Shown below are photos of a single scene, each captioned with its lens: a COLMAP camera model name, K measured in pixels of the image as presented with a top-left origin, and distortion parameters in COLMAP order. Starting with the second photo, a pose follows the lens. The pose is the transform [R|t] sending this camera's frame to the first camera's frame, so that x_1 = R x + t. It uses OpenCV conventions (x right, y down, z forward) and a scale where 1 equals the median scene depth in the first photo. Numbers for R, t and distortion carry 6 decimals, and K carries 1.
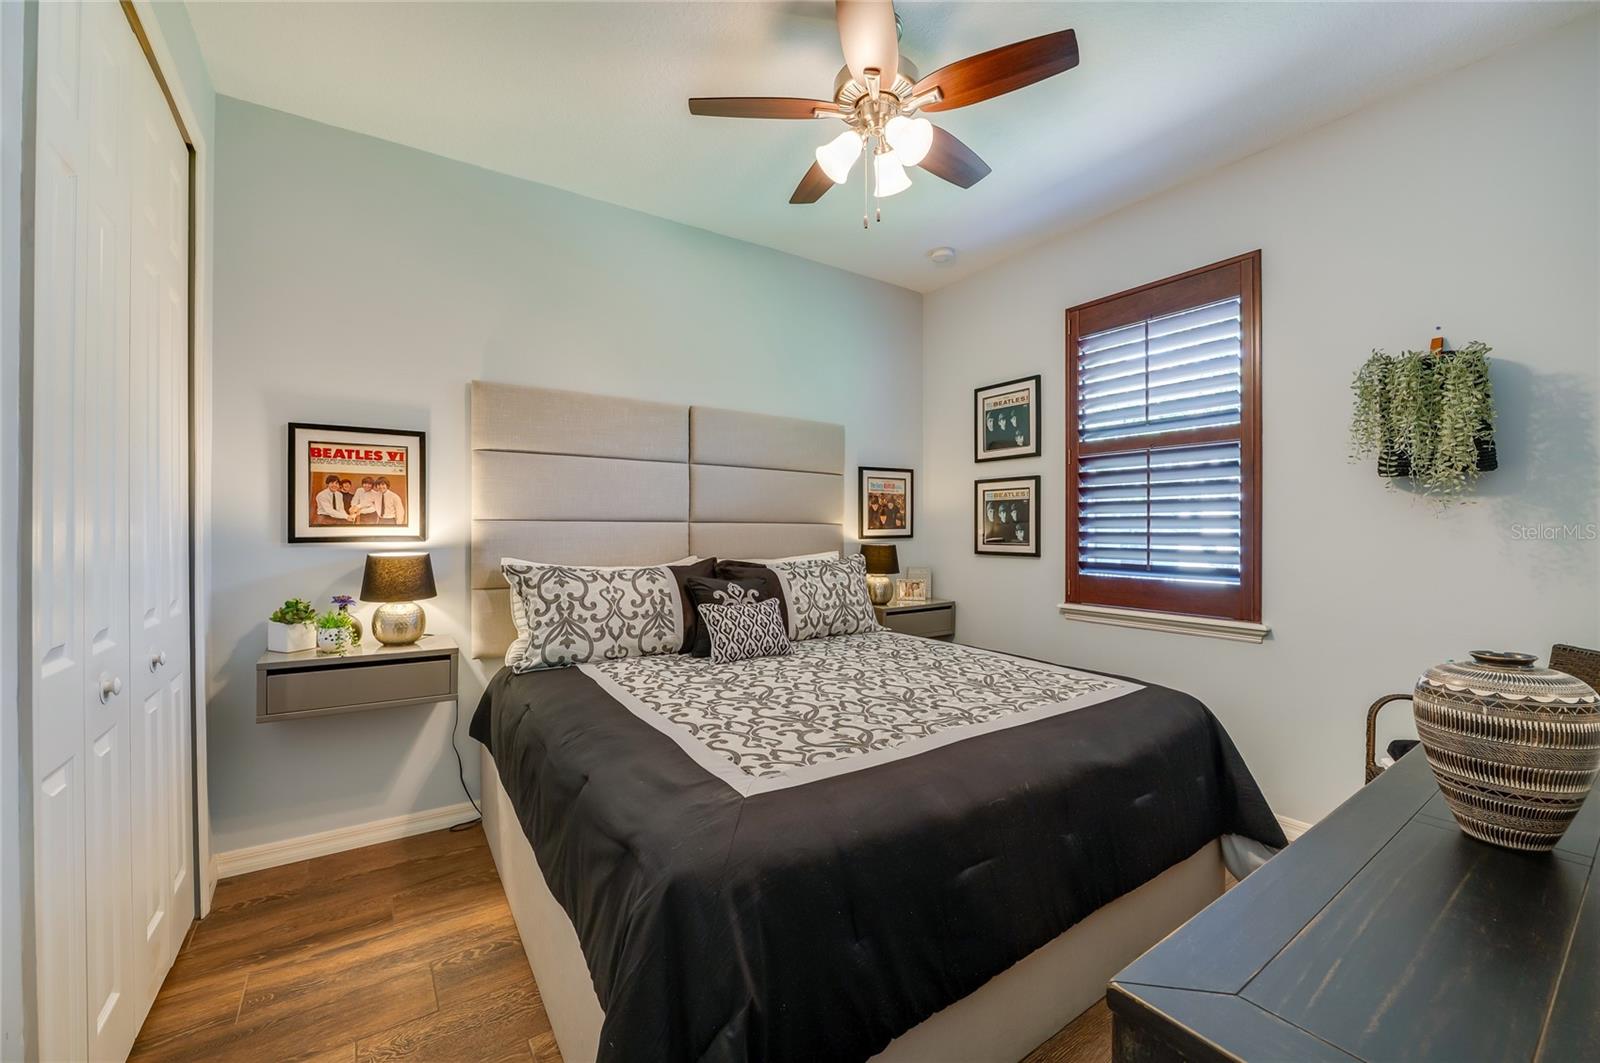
lens RADIAL K [[636.3, 0, 788.2], [0, 636.3, 532.0], [0, 0, 1]] dist [-0.017249, 0.000822]
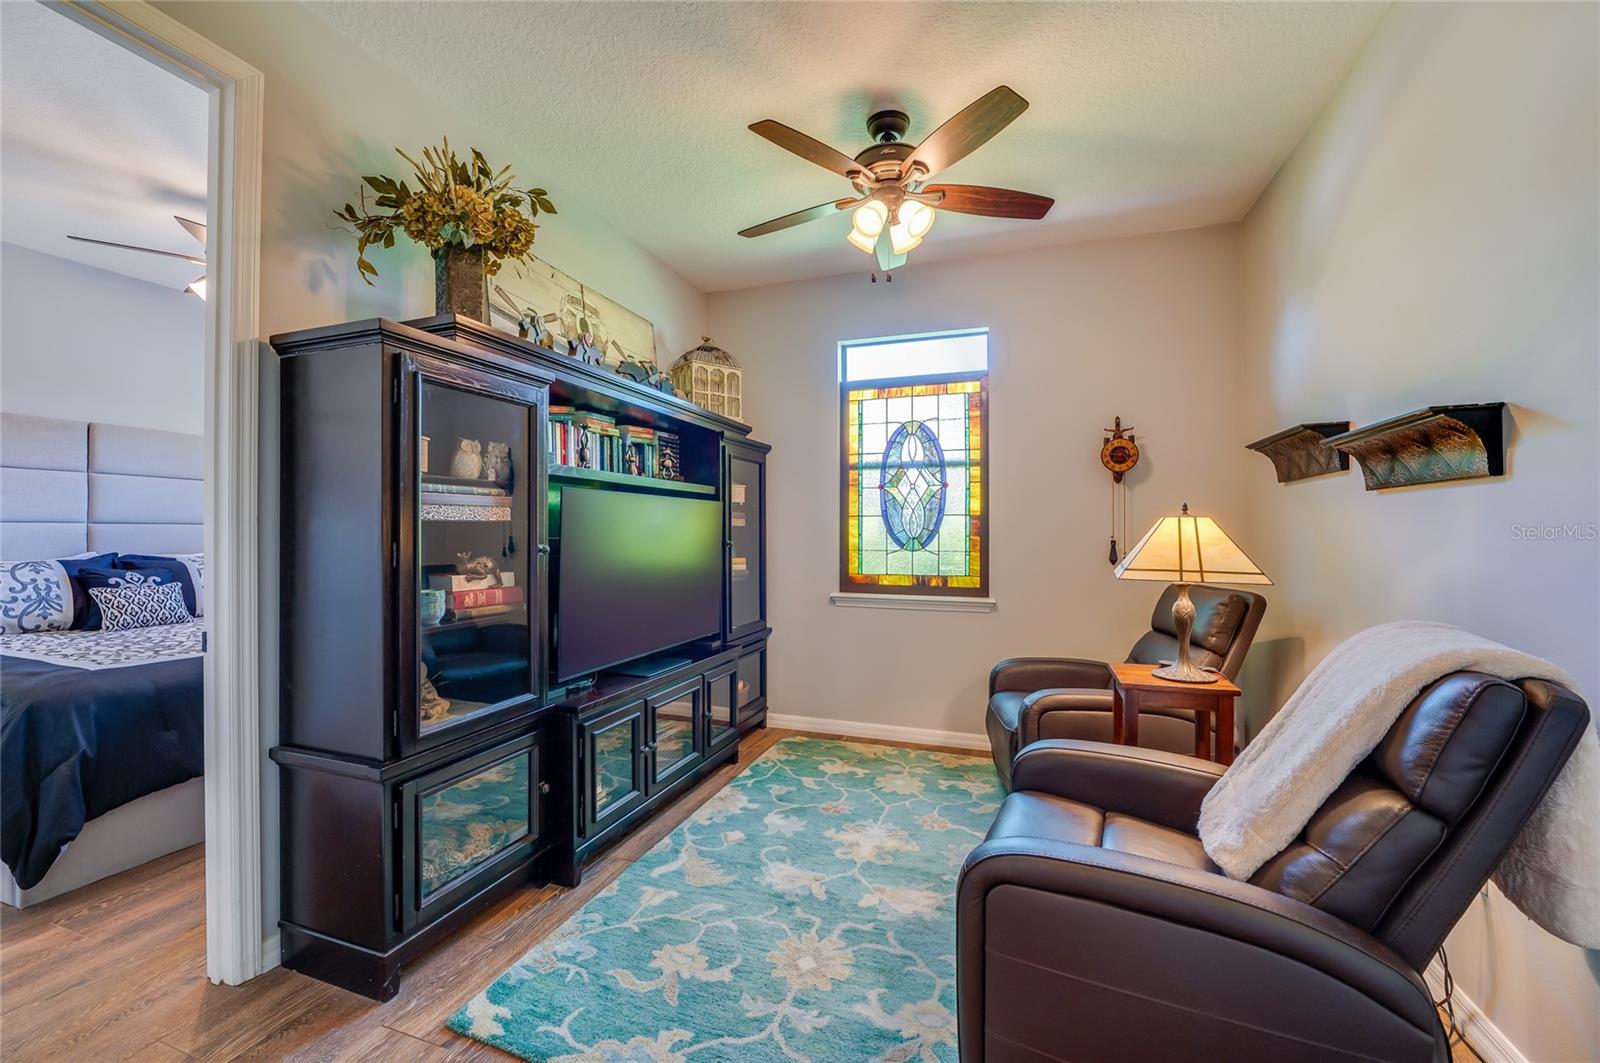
lens RADIAL K [[655.0, 0, 800.1], [0, 655.0, 528.1], [0, 0, 1]] dist [-0.015431, 0.001161]
pose [[0.808335, -0.004091, 0.588709, 0.240554], [0.012404, 0.999872, -0.010083, 0.025284], [-0.588593, 0.015452, 0.808282, -0.836464]]
